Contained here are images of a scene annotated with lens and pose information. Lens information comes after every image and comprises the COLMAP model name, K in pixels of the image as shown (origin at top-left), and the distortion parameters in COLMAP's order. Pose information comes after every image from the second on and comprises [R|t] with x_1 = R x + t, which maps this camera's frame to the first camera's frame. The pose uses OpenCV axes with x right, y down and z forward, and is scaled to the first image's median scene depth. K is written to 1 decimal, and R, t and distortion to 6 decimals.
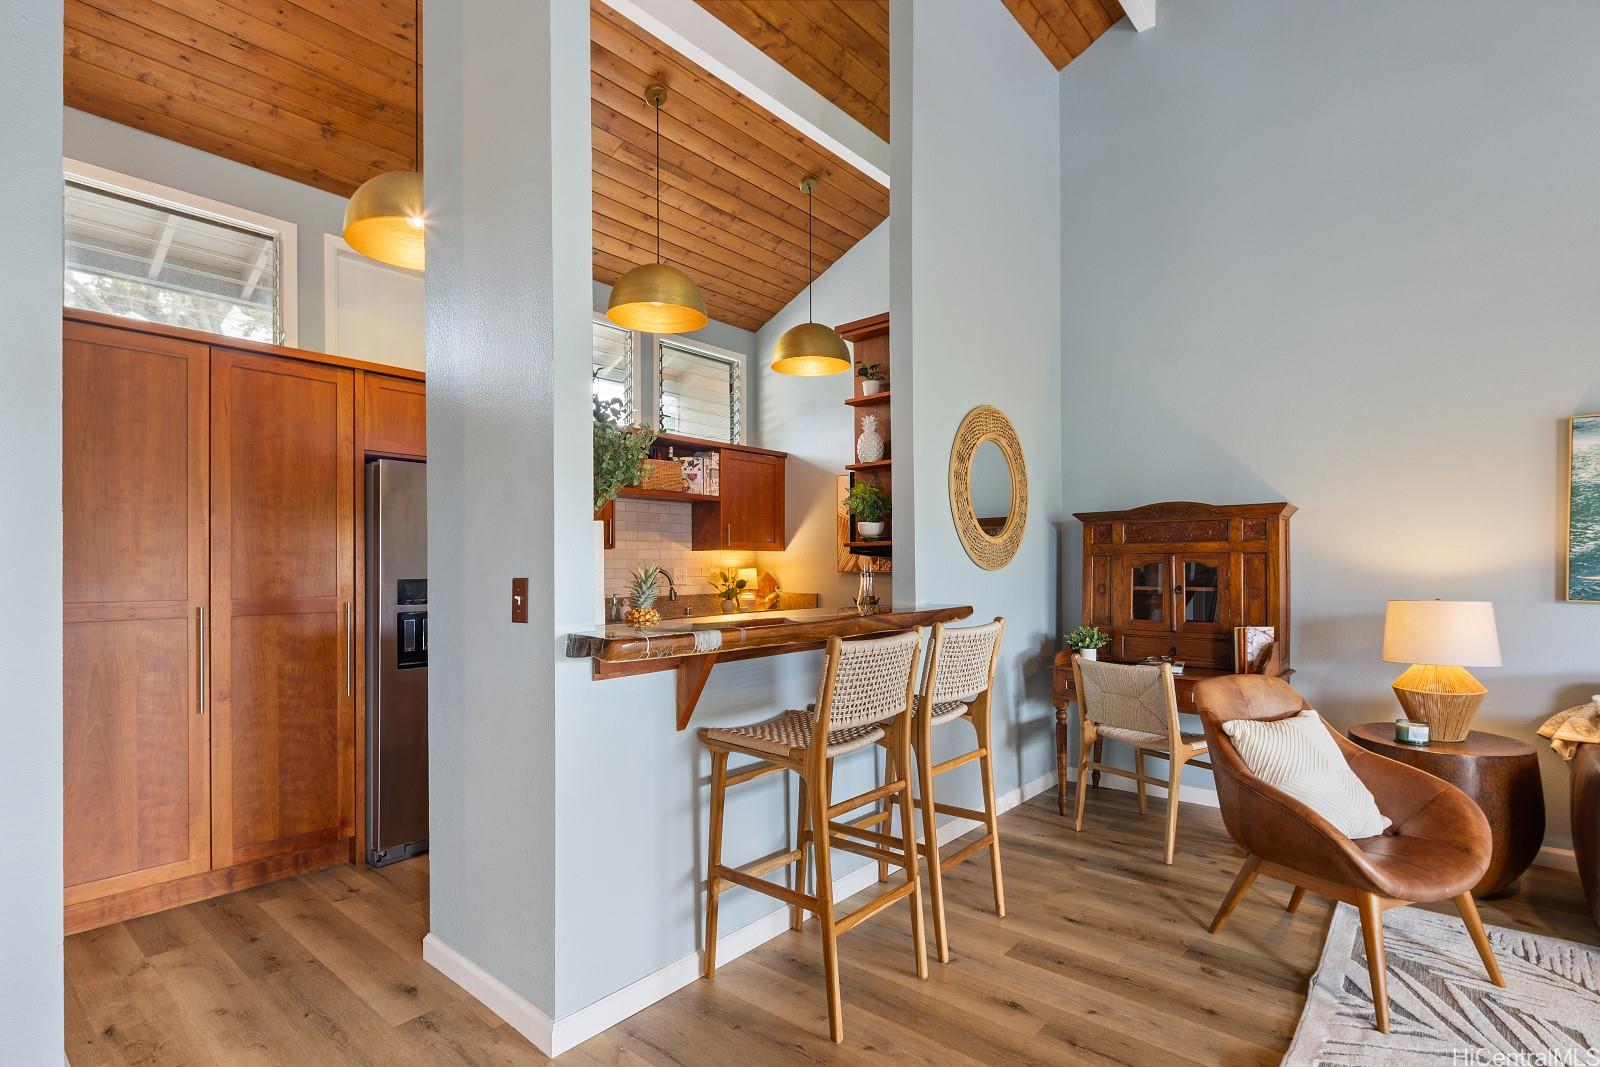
lens RADIAL K [[794.7, 0, 810.2], [0, 794.7, 562.0], [0, 0, 1]] dist [-0.003407, -0.000139]
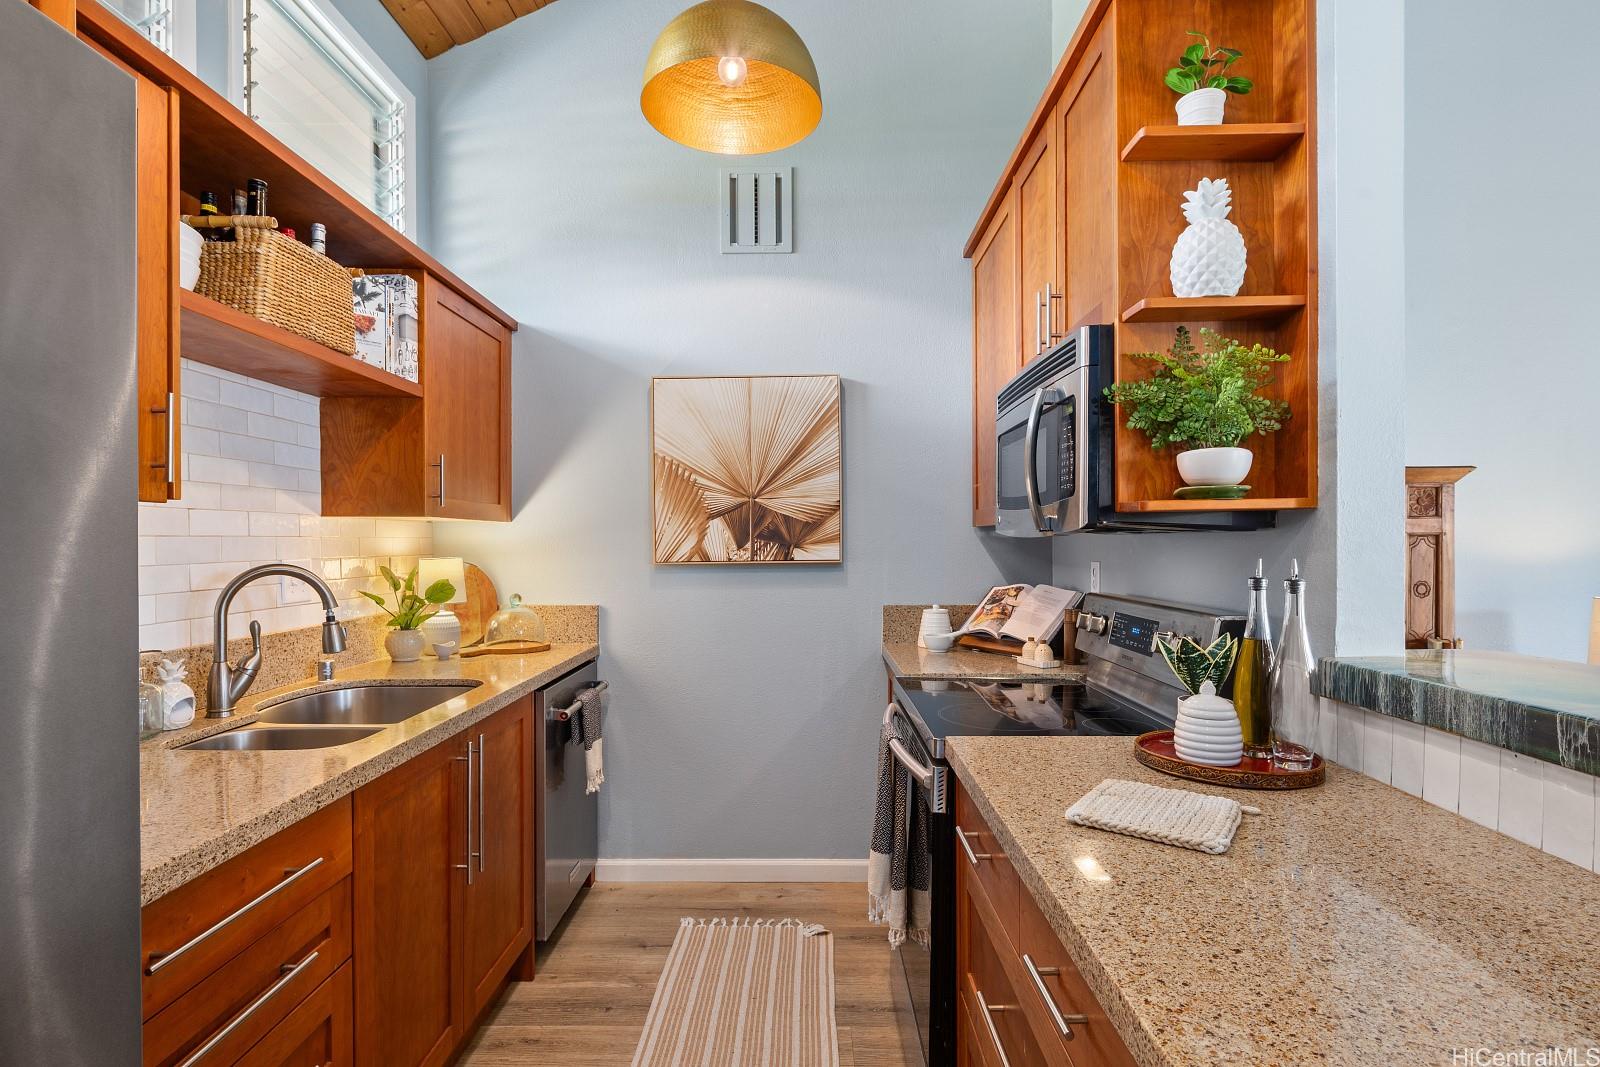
lens RADIAL K [[794.7, 0, 791.5], [0, 794.7, 537.0], [0, 0, 1]] dist [-0.003407, -0.000139]
pose [[0.767264, 0.005879, 0.641305, -0.229884], [-0.003600, 0.999982, -0.004860, -0.002173], [-0.641322, 0.001420, 0.767271, 0.557478]]
